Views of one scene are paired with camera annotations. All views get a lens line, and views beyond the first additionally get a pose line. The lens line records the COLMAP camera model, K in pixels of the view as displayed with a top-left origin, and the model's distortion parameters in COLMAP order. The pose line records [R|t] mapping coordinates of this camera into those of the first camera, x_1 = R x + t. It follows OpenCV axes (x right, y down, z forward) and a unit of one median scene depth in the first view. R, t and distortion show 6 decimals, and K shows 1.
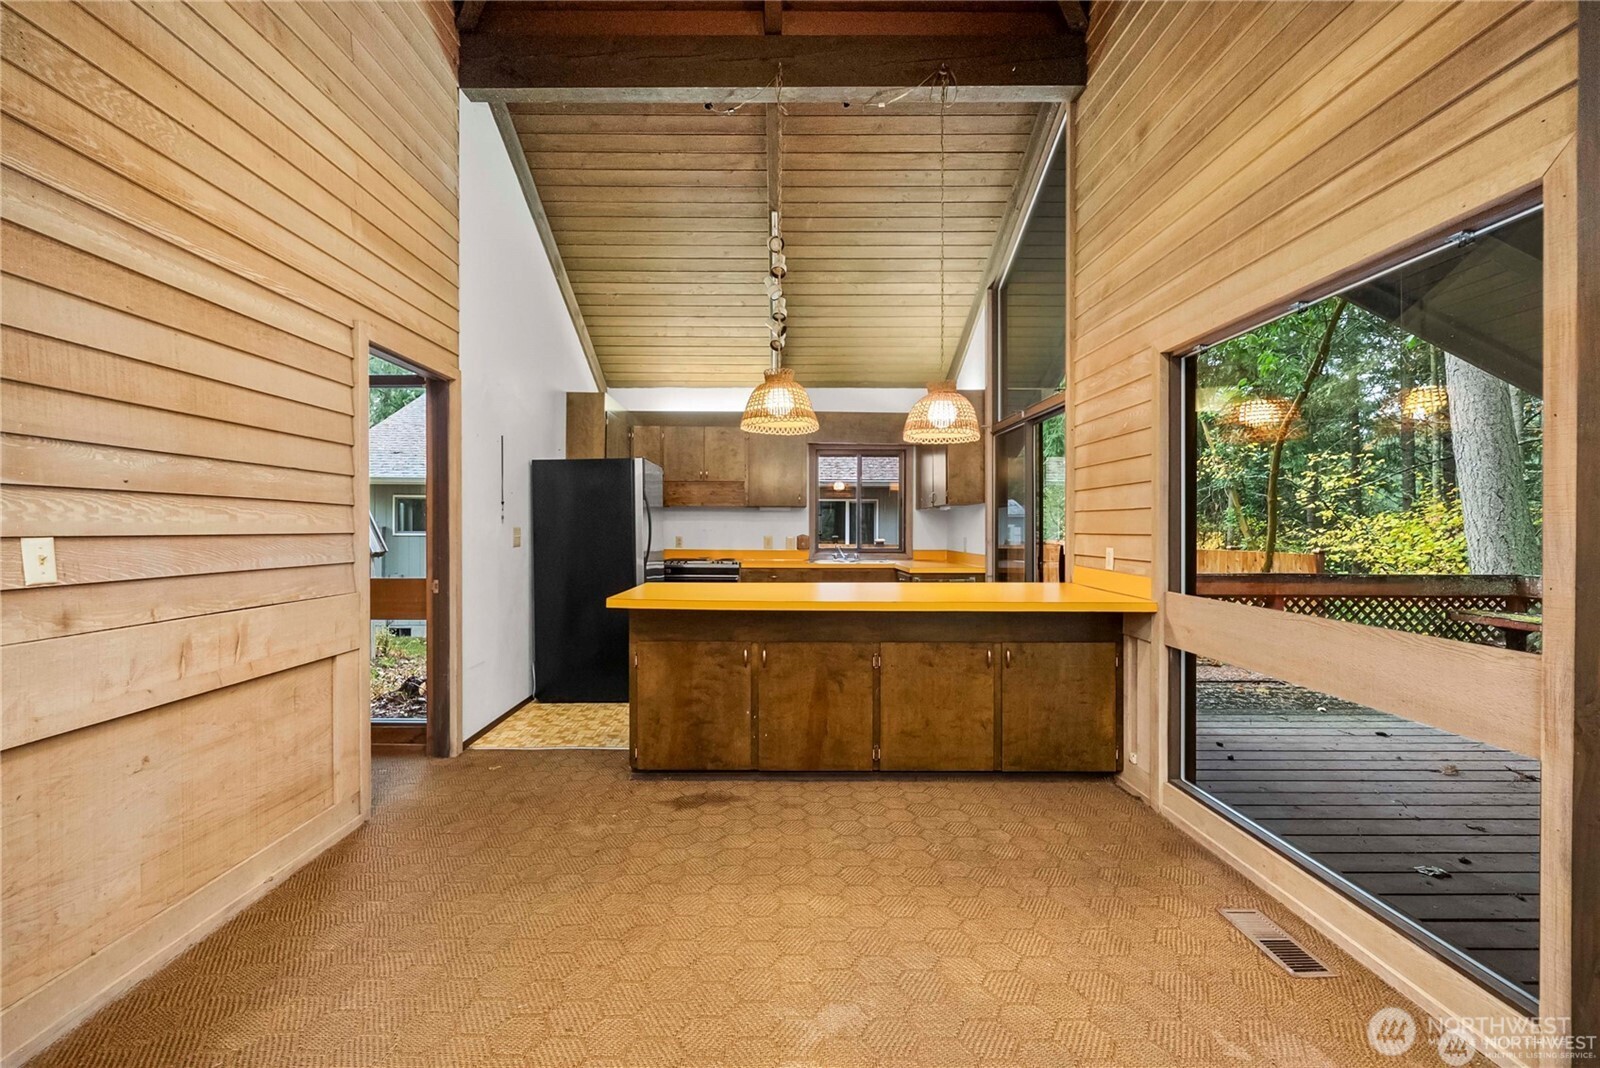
lens RADIAL K [[659.7, 0, 793.3], [0, 659.7, 528.0], [0, 0, 1]] dist [-0.002230, 0.000111]
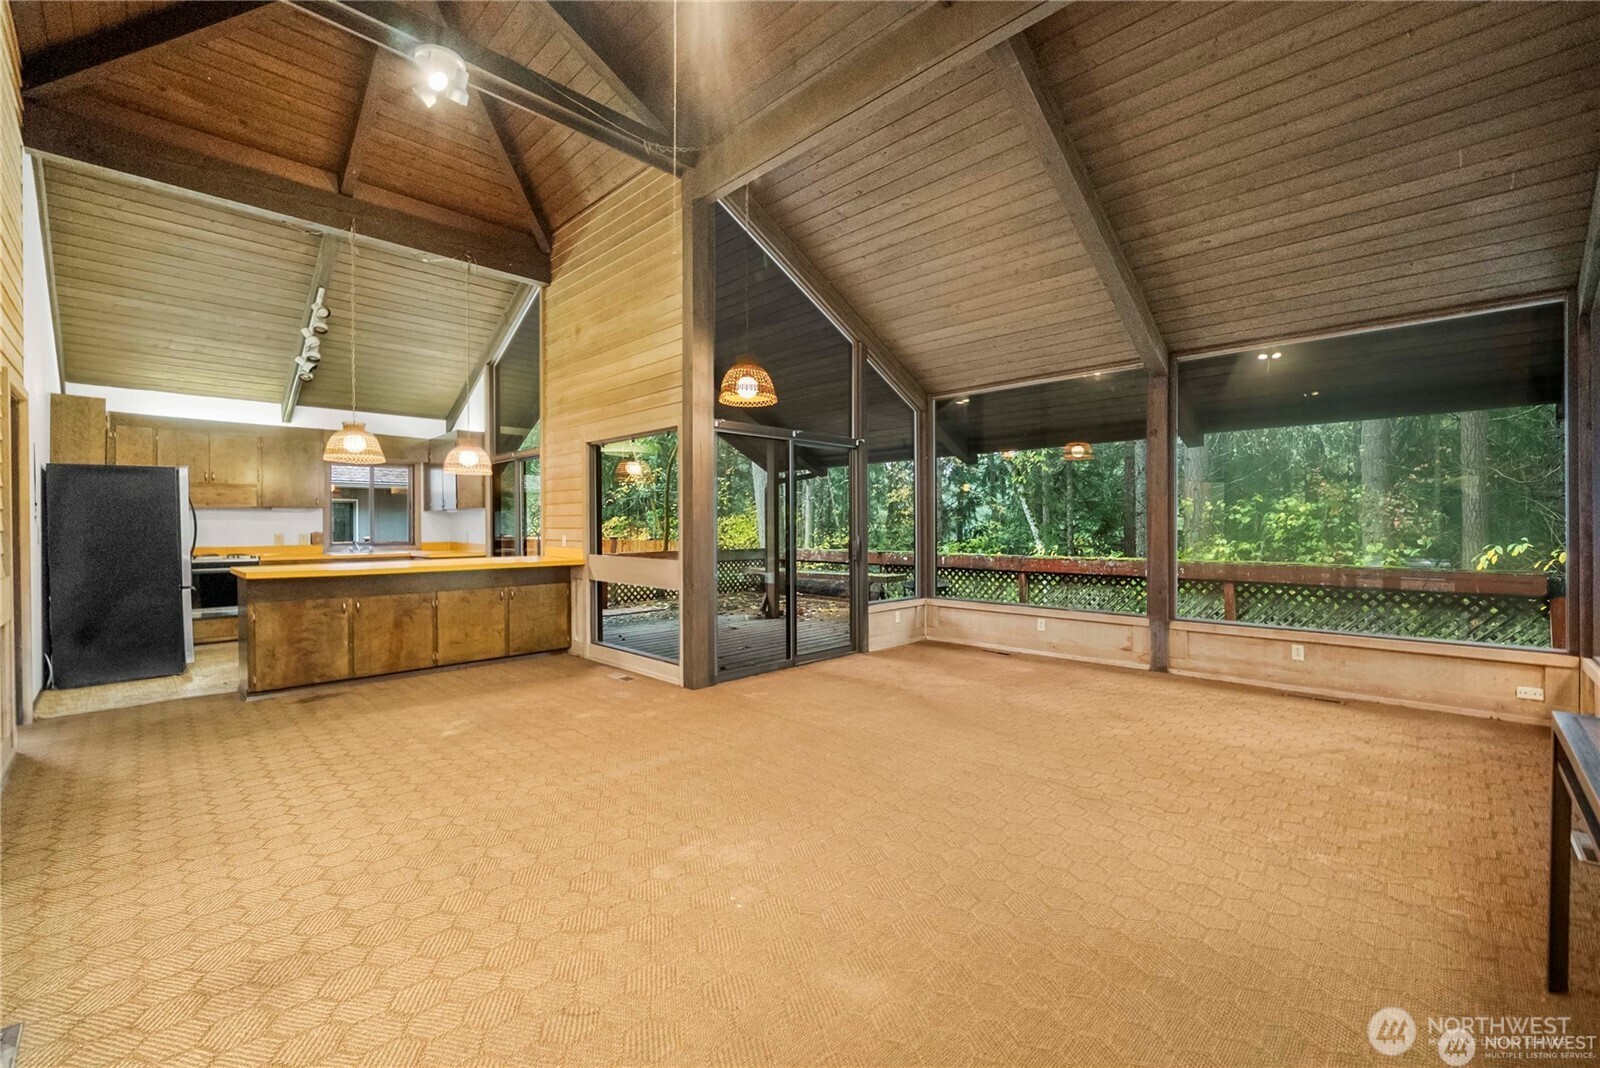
lens RADIAL K [[659.7, 0, 793.3], [0, 659.7, 528.0], [0, 0, 1]] dist [-0.002230, 0.000111]
pose [[0.715447, -0.009499, 0.698602, -0.391513], [0.005701, 0.999954, 0.007758, -0.000502], [-0.698644, -0.001568, 0.715468, -0.855940]]
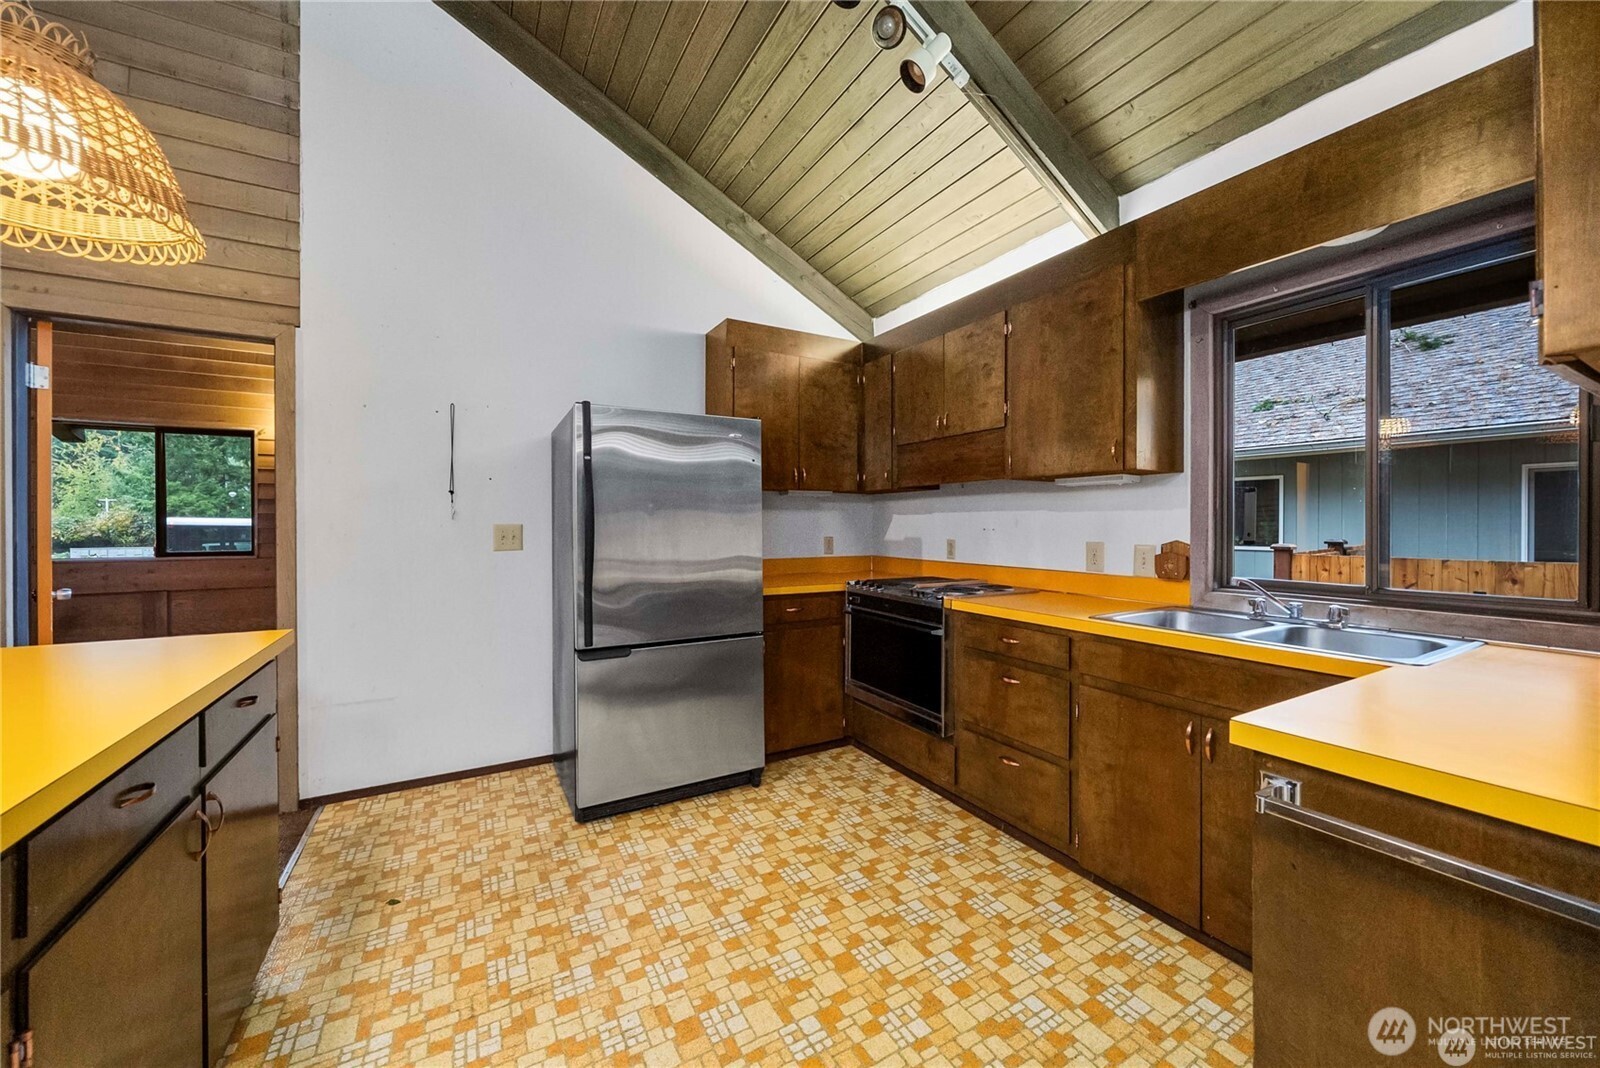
lens RADIAL K [[600.8, 0, 800.0], [0, 600.8, 534.0], [0, 0, 1]] dist [0.000829, 0.000019]
pose [[0.487751, 0.005434, -0.872966, 0.436407], [0.002903, 0.999965, 0.007847, 0.006097], [0.872978, -0.006361, 0.487719, 1.239298]]
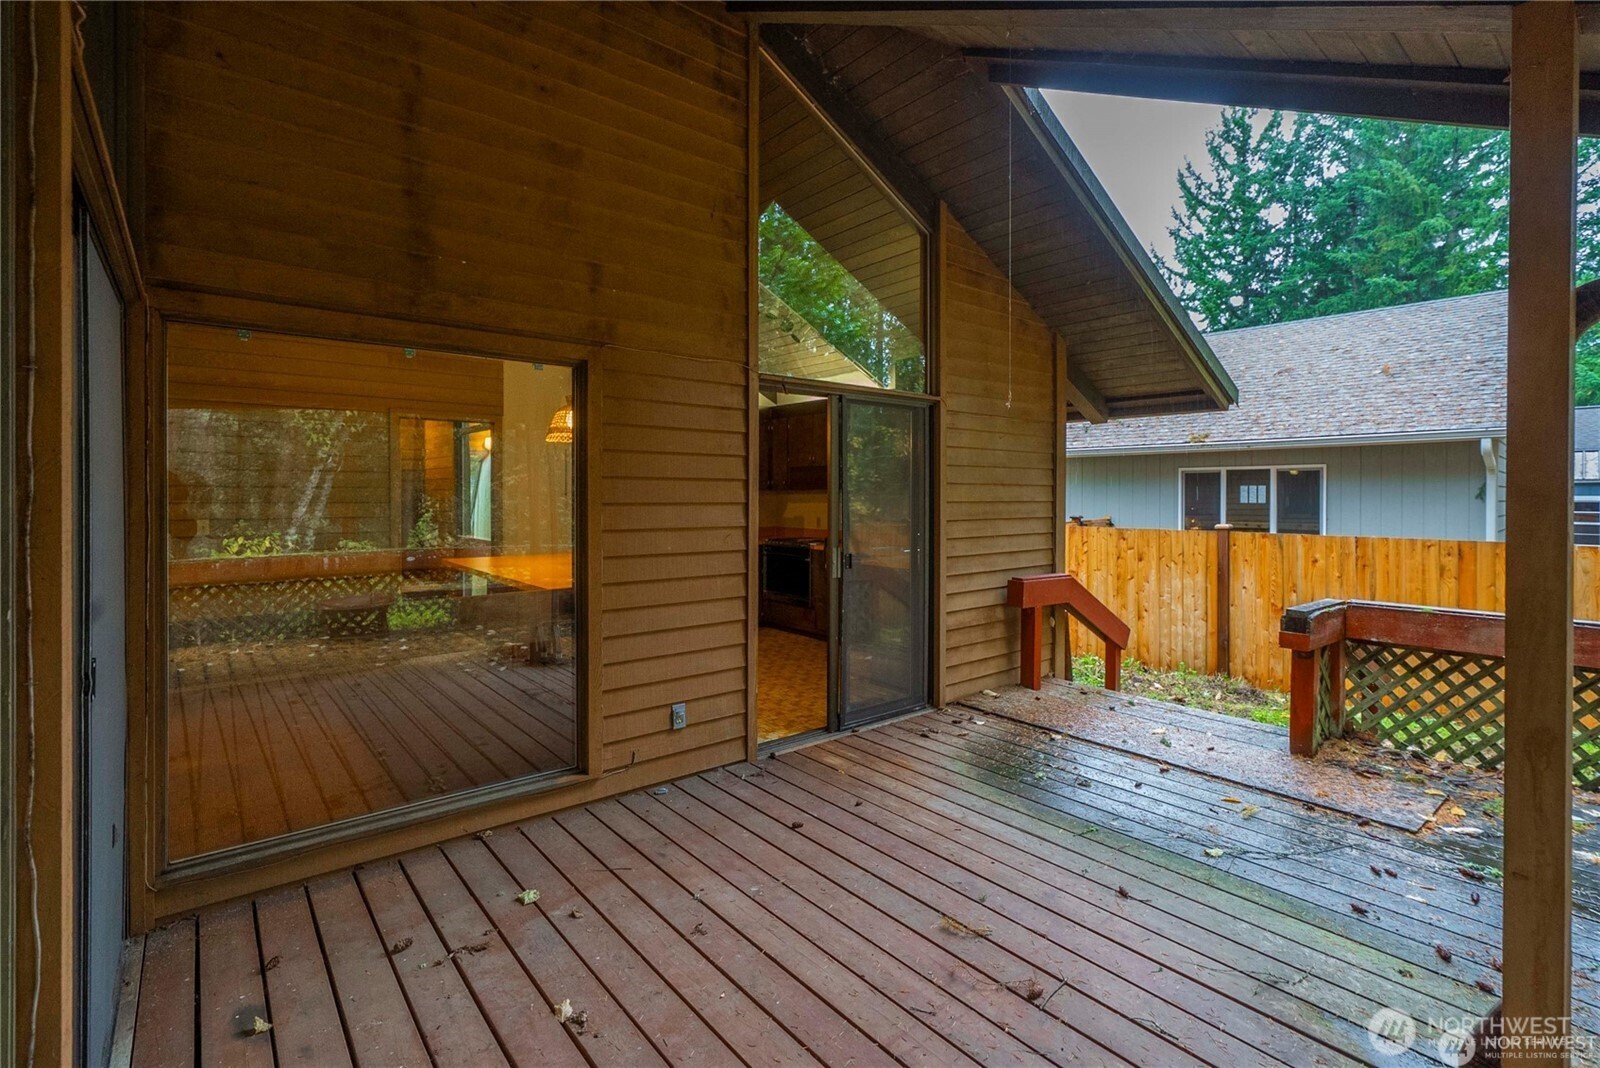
lens RADIAL K [[738.0, 0, 800.0], [0, 738.0, 534.0], [0, 0, 1]] dist [0.001857, 0.000147]
pose [[0.628111, 0.036224, -0.777280, 1.429725], [-0.000425, 0.998932, 0.046210, -0.030341], [0.778123, -0.028695, 0.627456, 0.464262]]
